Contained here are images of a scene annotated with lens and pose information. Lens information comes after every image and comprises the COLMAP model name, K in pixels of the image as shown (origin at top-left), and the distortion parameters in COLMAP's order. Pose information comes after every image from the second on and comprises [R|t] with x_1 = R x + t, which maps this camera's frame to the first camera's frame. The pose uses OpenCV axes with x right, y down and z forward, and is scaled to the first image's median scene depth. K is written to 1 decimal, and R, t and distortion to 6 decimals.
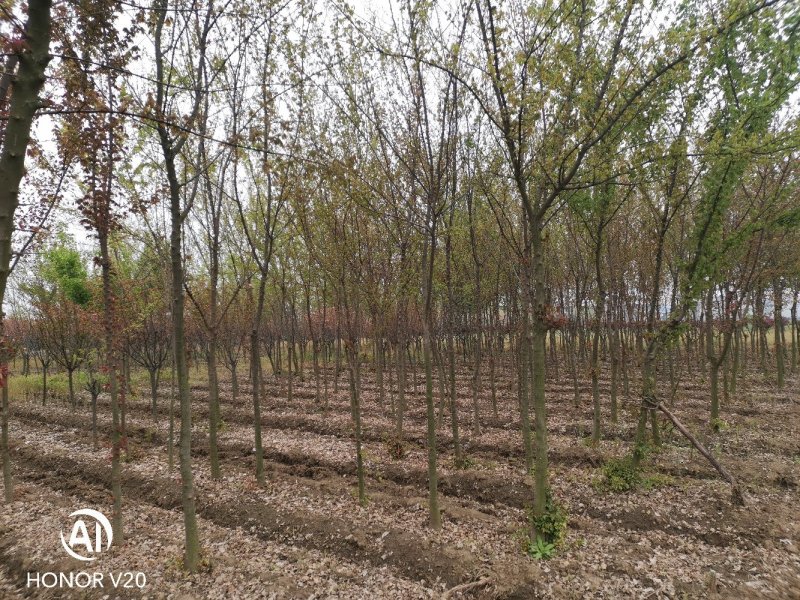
lens RADIAL K [[576.5, 0, 400.6], [0, 576.5, 296.2], [0, 0, 1]] dist [0.025621, -0.015204]
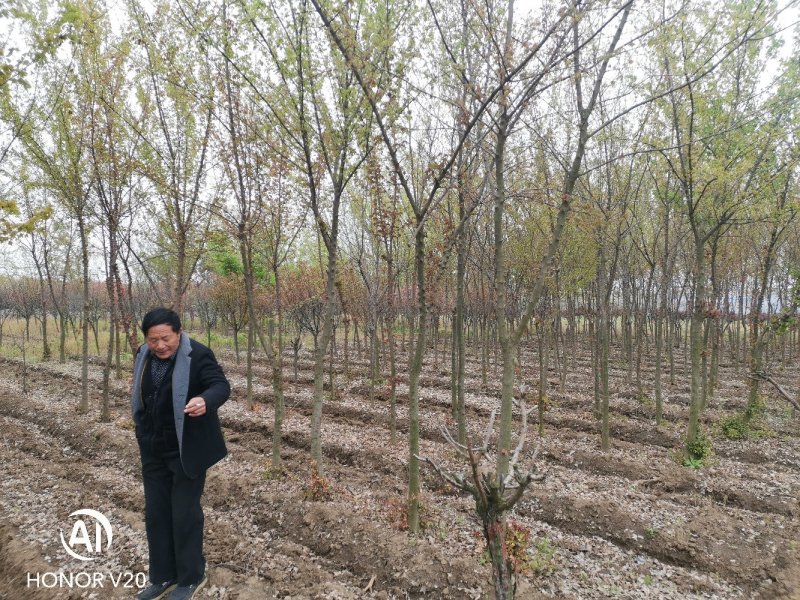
lens RADIAL K [[576.5, 0, 395.7], [0, 576.5, 294.9], [0, 0, 1]] dist [0.025621, -0.015204]
pose [[0.995157, 0.043748, -0.088029, -0.322582], [-0.040477, 0.998434, 0.038609, -0.021349], [0.089580, -0.034859, 0.995369, -0.433183]]
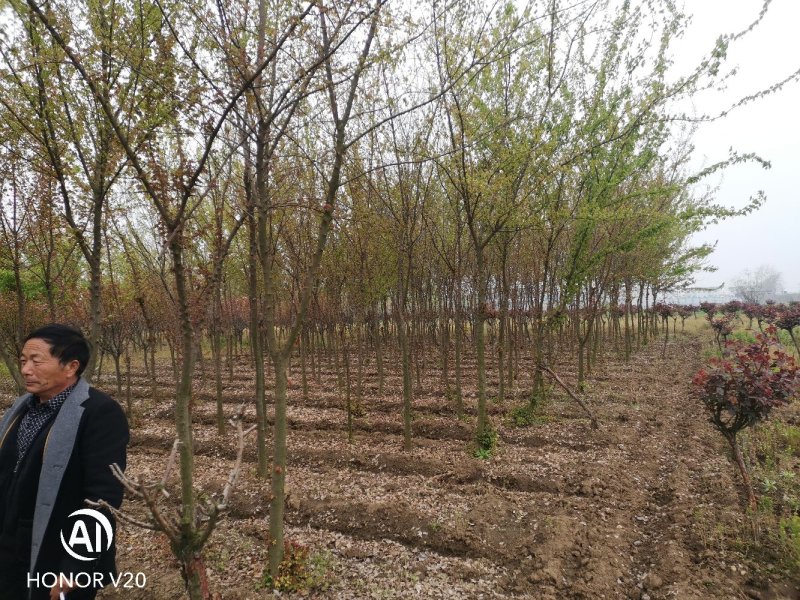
lens RADIAL K [[576.5, 0, 394.1], [0, 576.5, 294.9], [0, 0, 1]] dist [0.025621, -0.015204]
pose [[0.982996, 0.002327, 0.183614, -0.233098], [-0.005559, 0.999838, 0.017091, -0.026585], [-0.183544, -0.017821, 0.982850, -0.417833]]
